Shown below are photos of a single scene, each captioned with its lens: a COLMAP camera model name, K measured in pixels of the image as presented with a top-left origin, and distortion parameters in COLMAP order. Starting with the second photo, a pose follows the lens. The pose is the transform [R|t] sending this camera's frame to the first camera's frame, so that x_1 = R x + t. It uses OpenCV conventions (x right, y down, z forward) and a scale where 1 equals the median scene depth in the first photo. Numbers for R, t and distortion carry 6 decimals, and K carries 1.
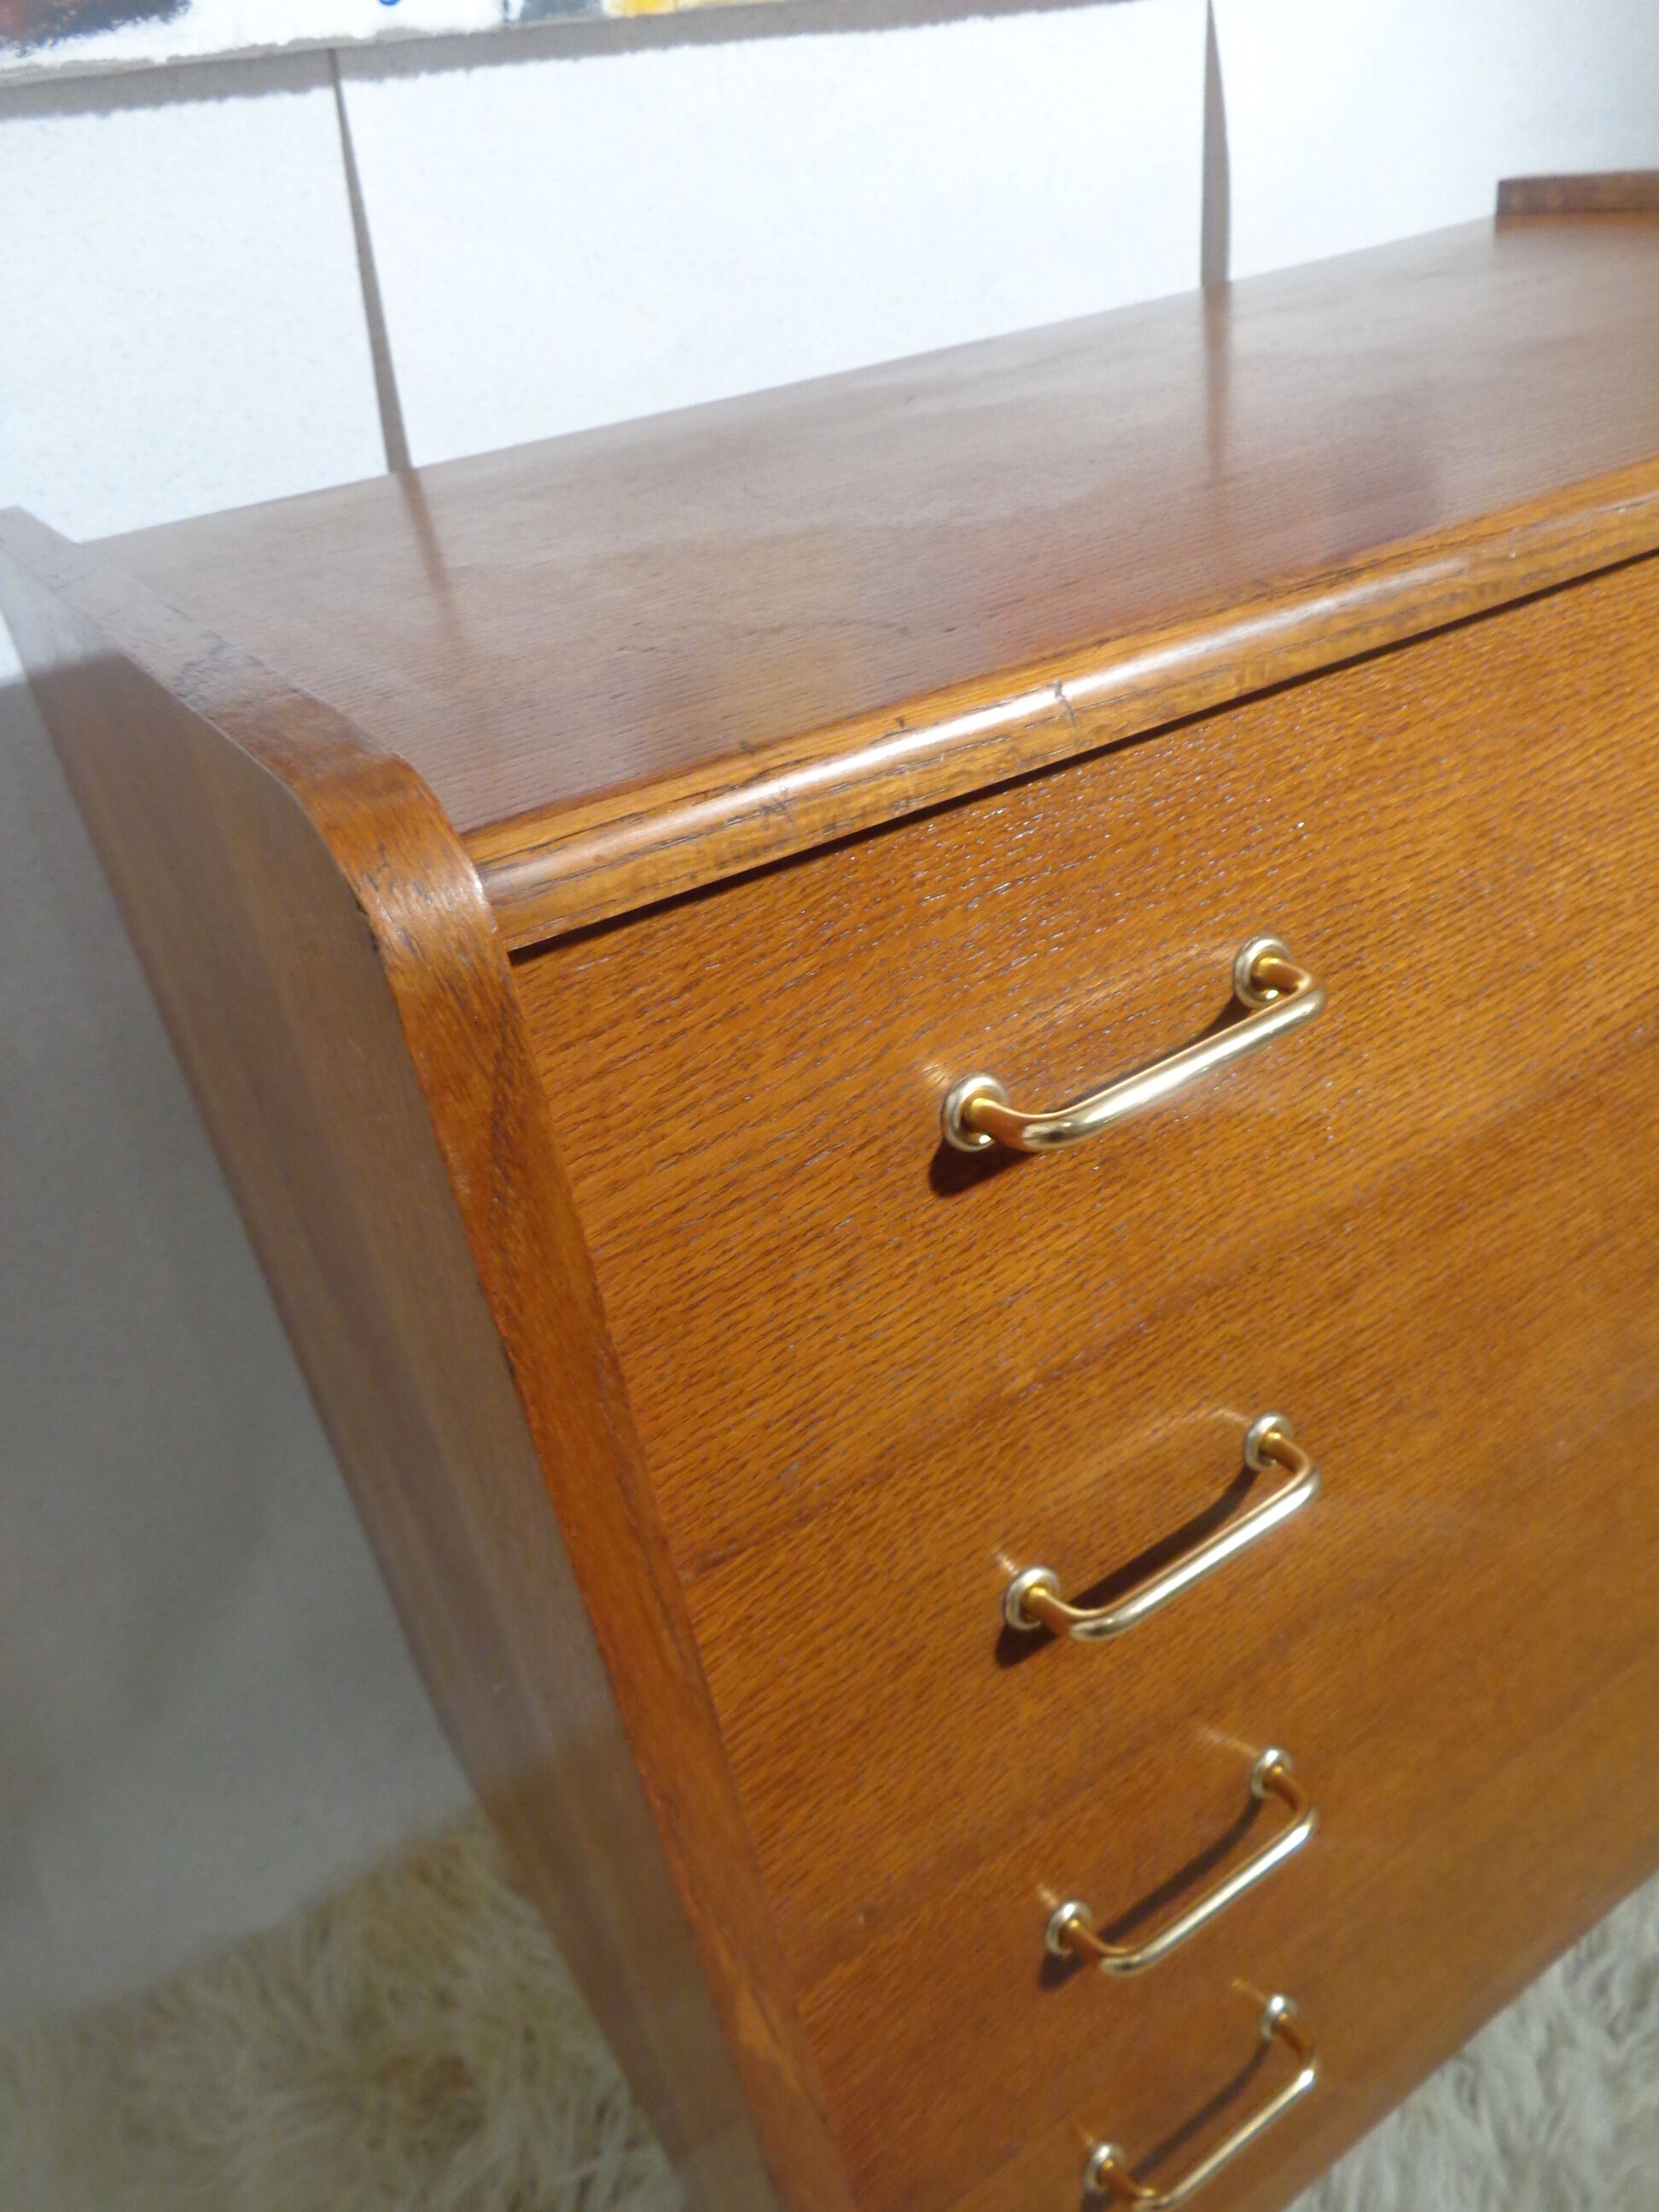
lens RADIAL K [[1643.7, 0, 814.2], [0, 1643.7, 1110.2], [0, 0, 1]] dist [-0.008420, -0.008606]
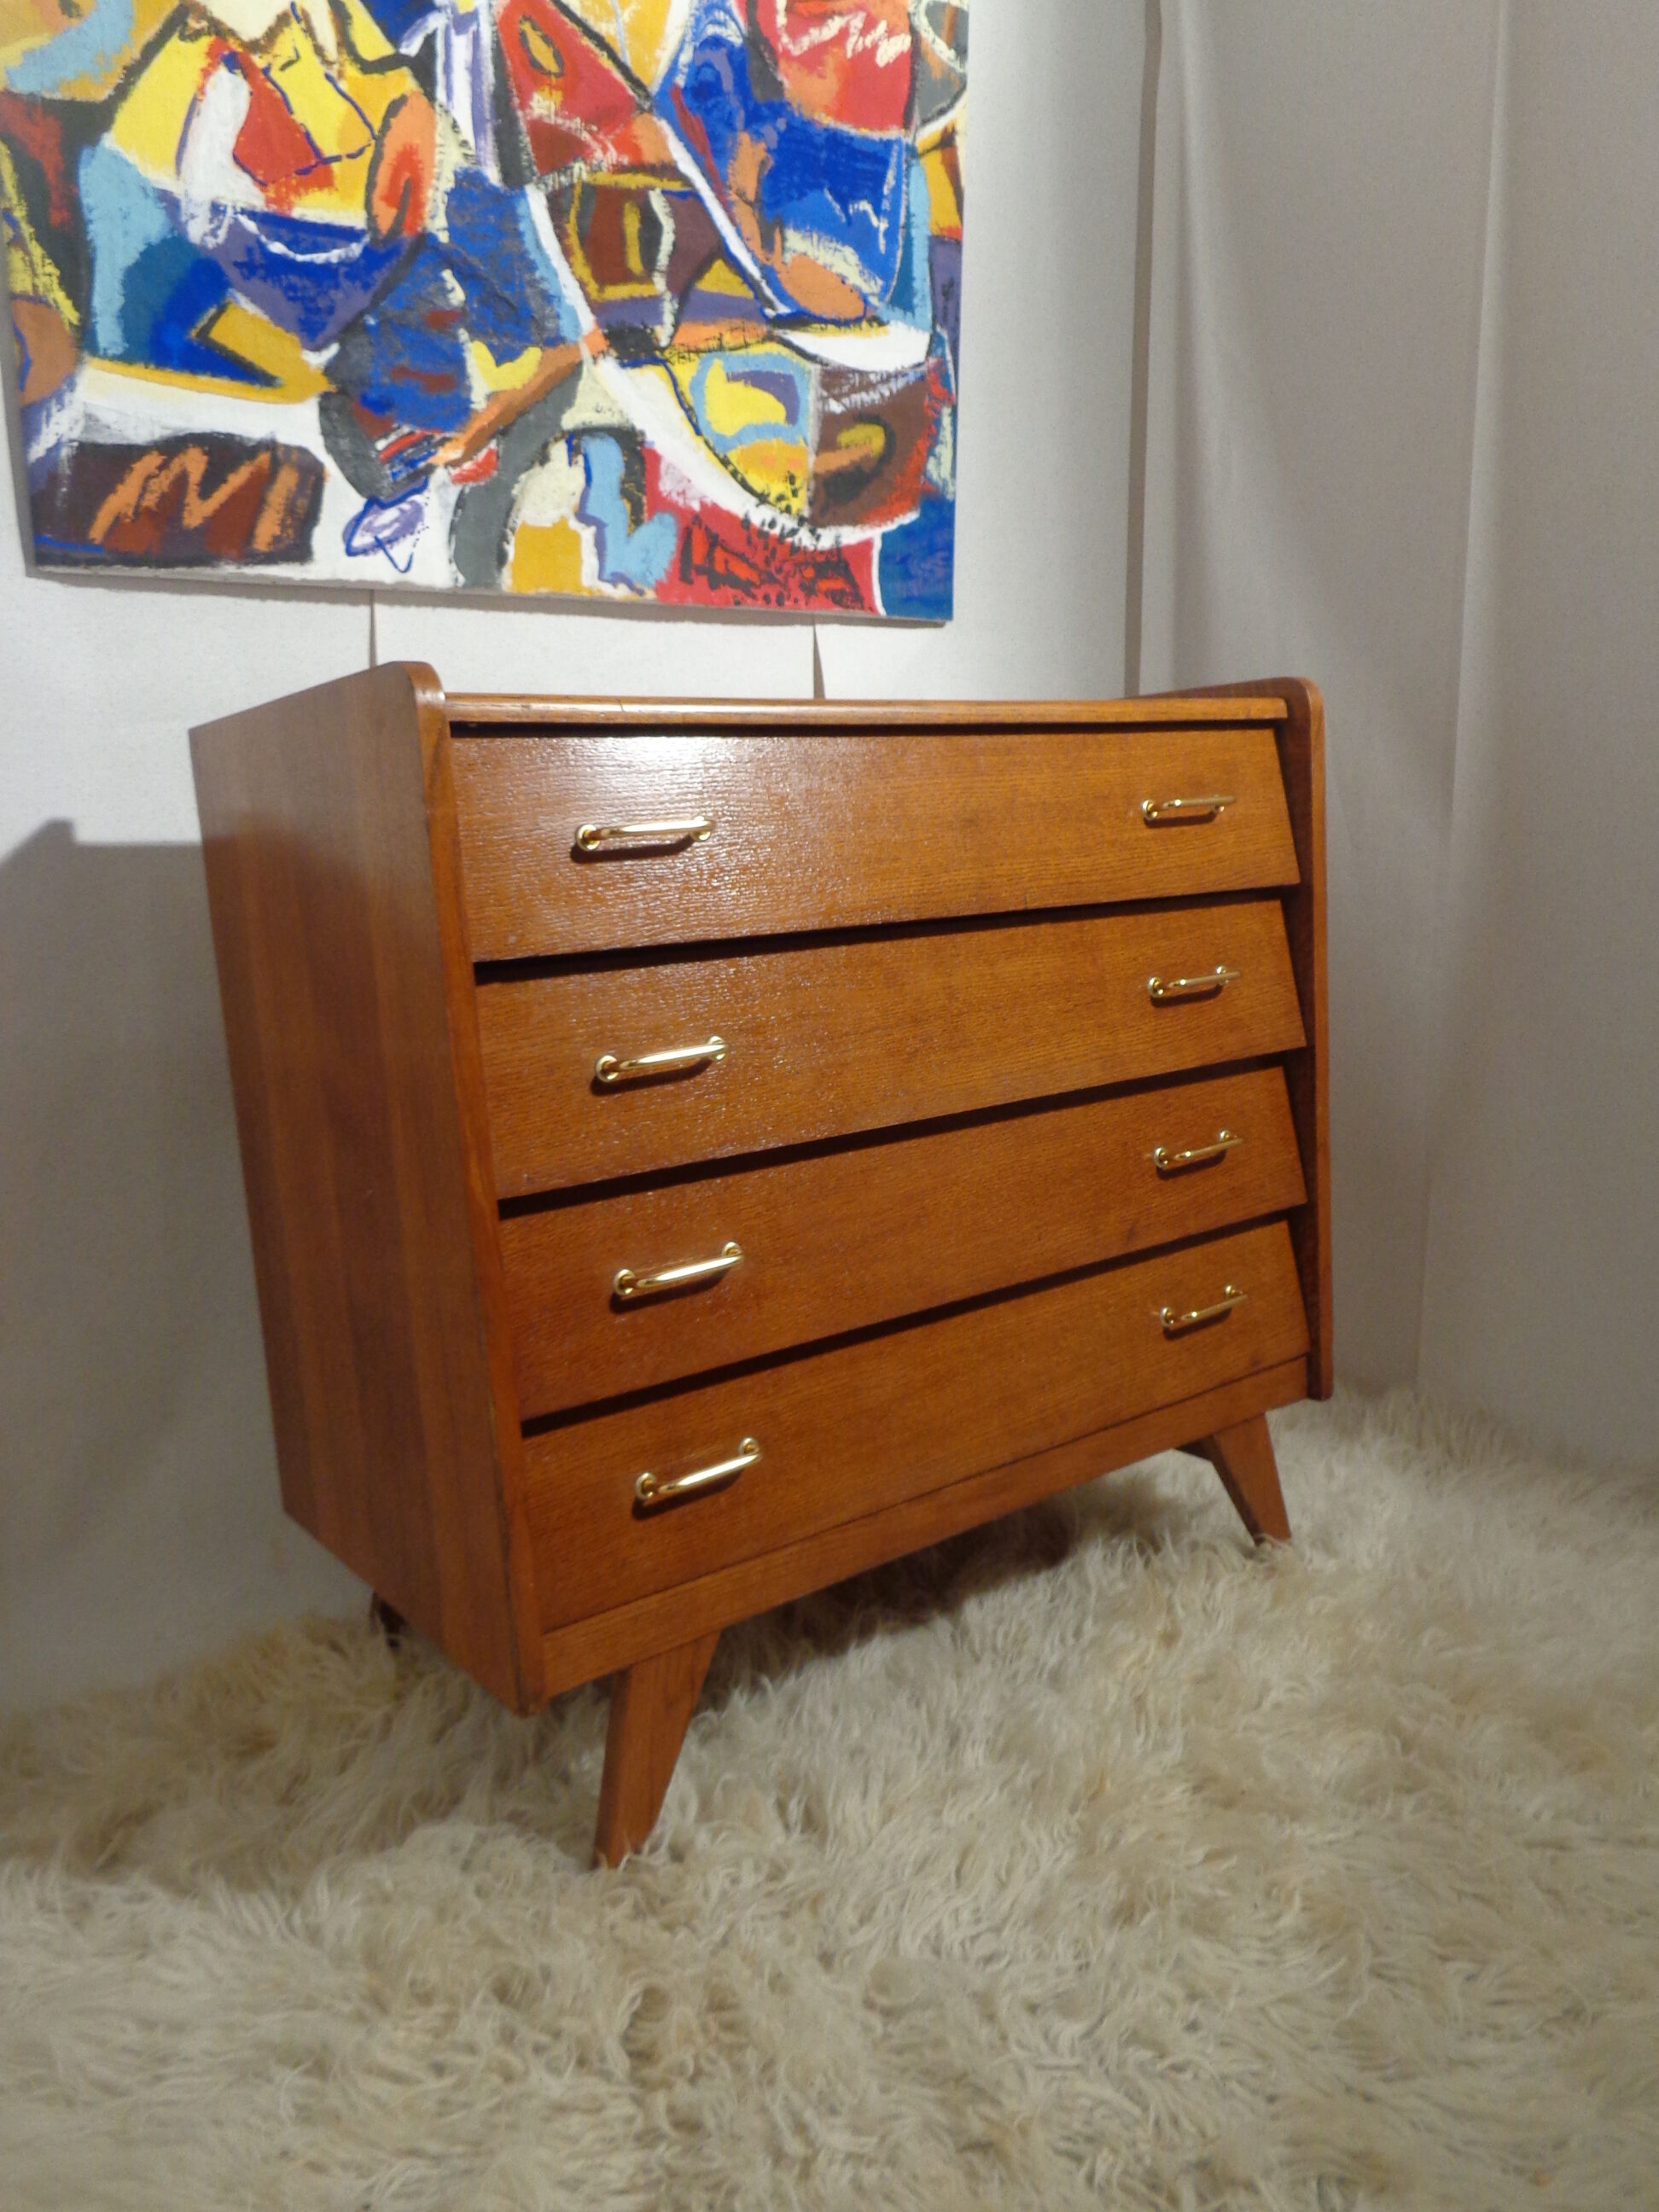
lens RADIAL K [[1643.7, 0, 814.7], [0, 1643.7, 1117.6], [0, 0, 1]] dist [-0.008420, -0.008606]
pose [[0.993931, 0.066752, 0.087438, 0.225214], [-0.028816, 0.925085, -0.378664, 1.262932], [-0.106164, 0.373846, 0.921395, -1.263340]]
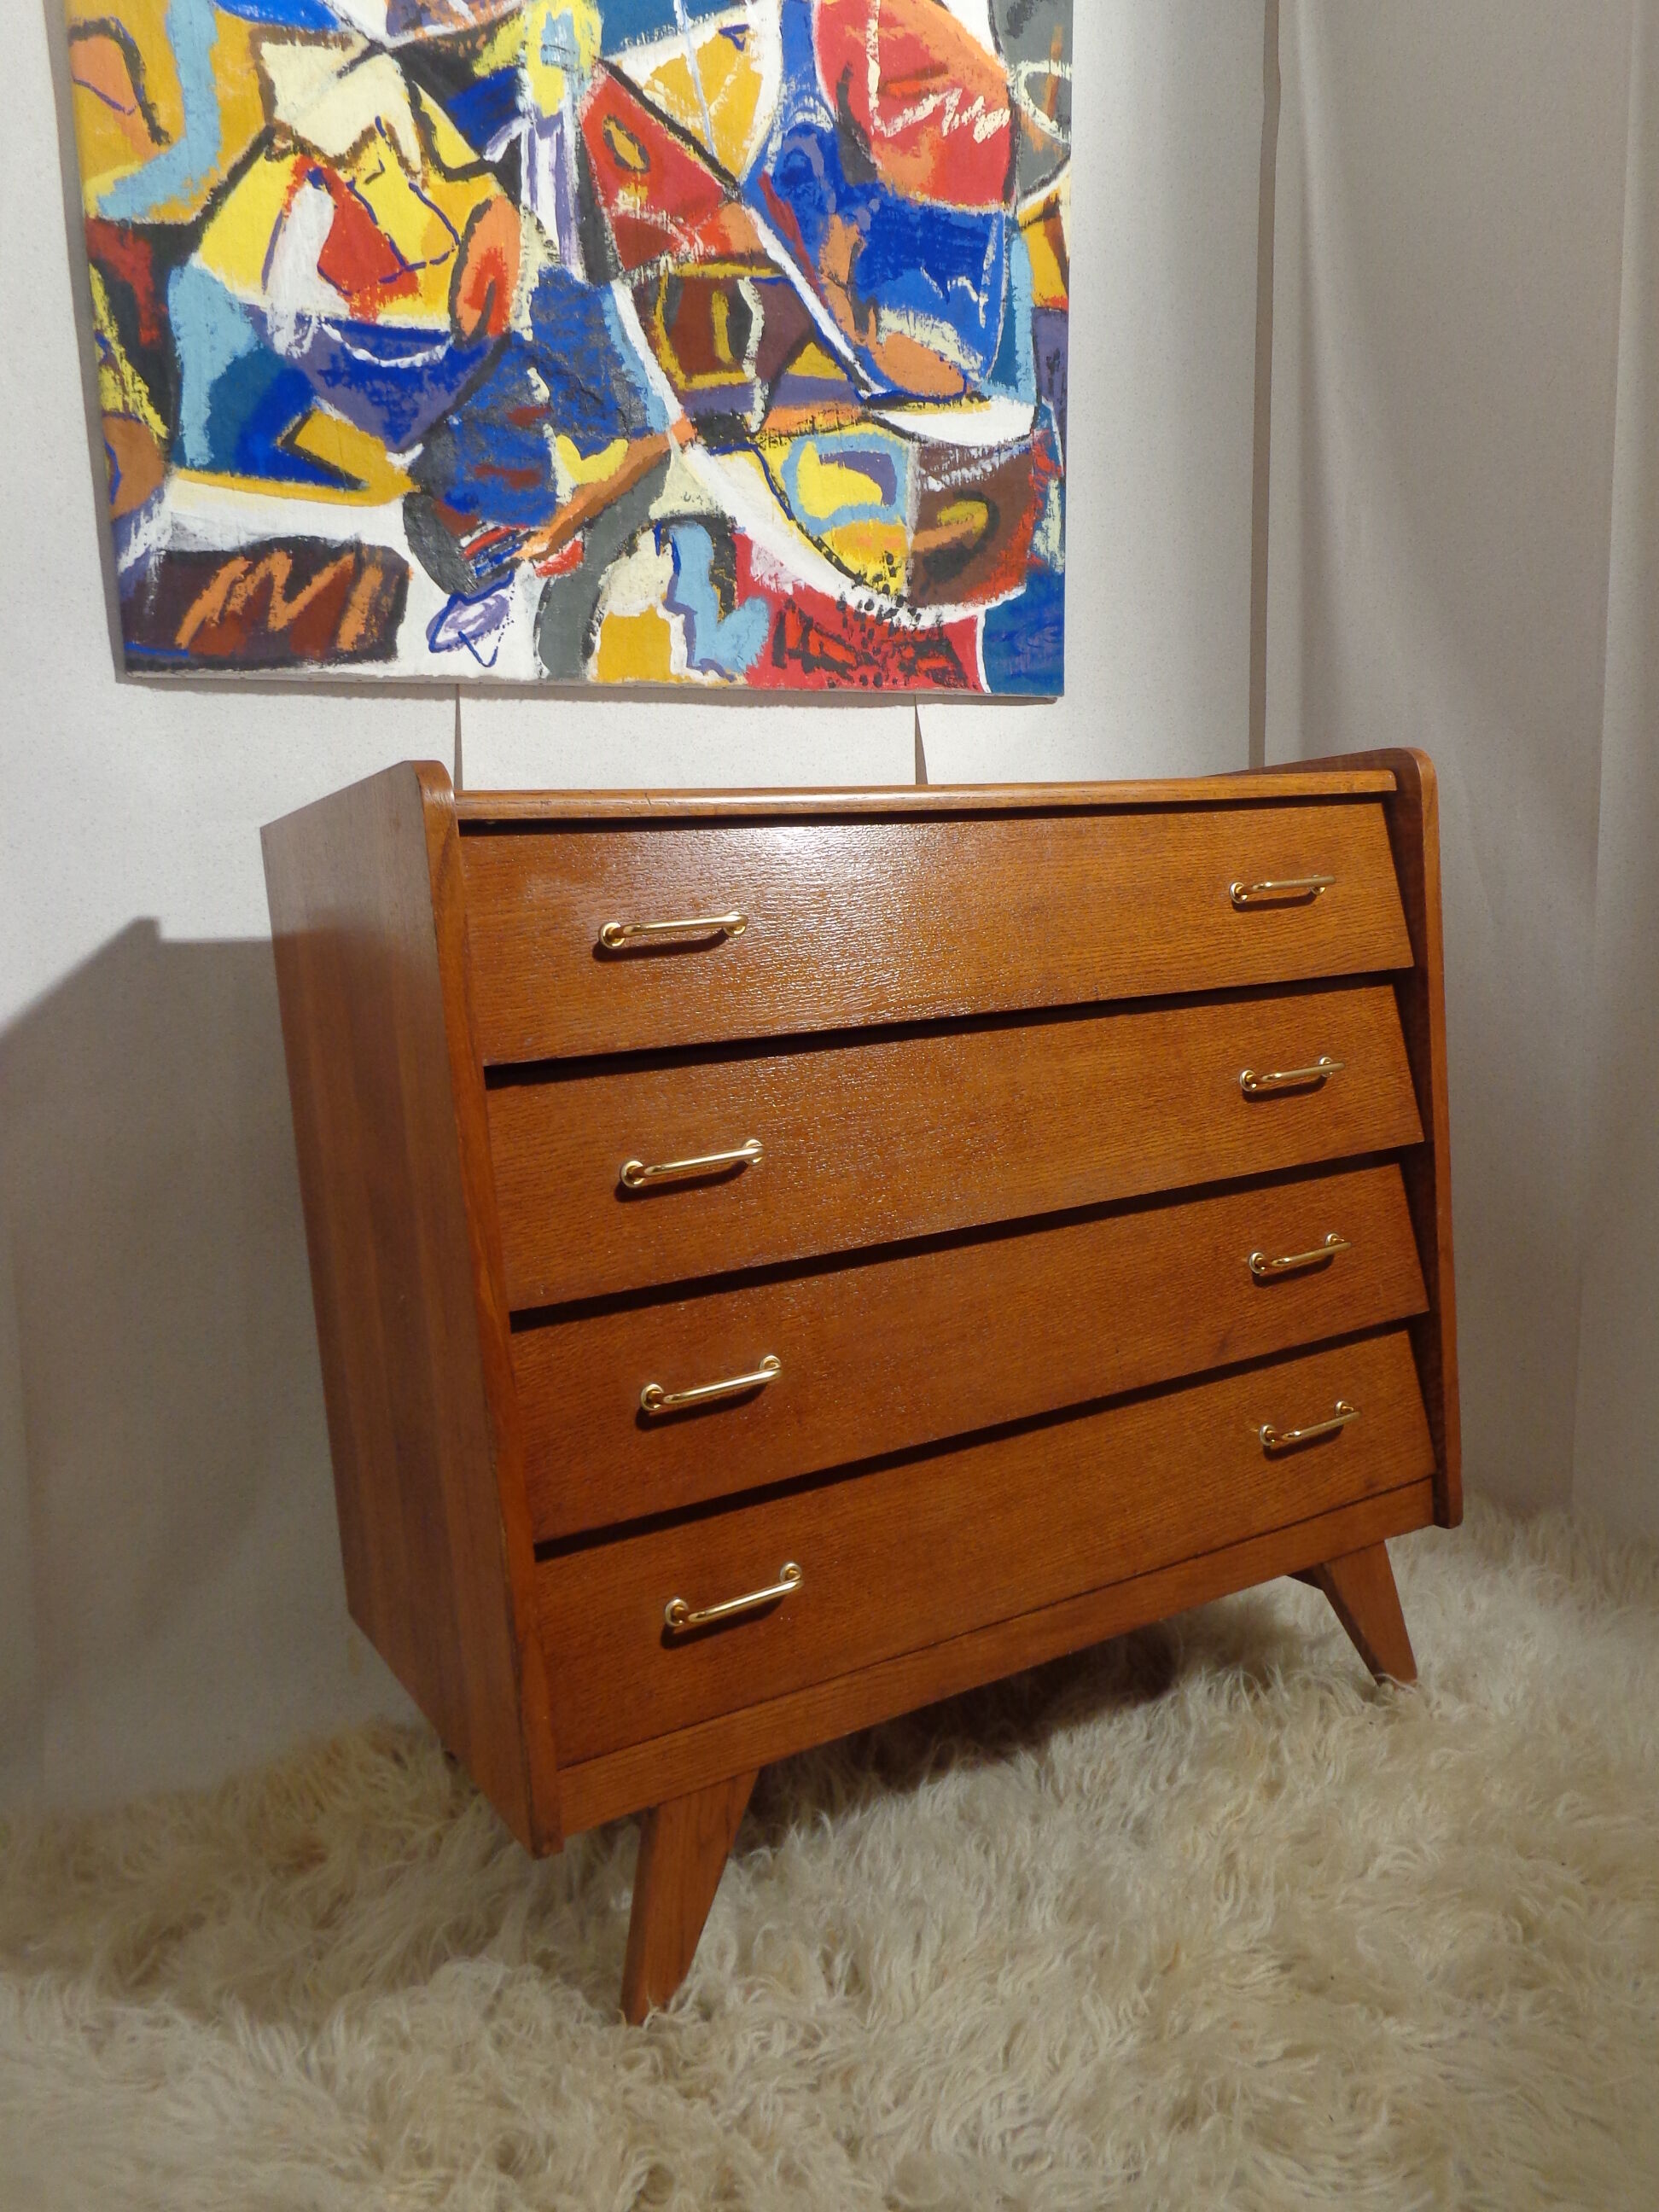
lens RADIAL K [[1643.7, 0, 815.3], [0, 1643.7, 1112.4], [0, 0, 1]] dist [-0.008420, -0.008606]
pose [[0.997000, 0.070407, -0.032153, 0.453566], [-0.077401, 0.907098, -0.413742, 1.150501], [0.000036, 0.414990, 0.909826, -1.176454]]
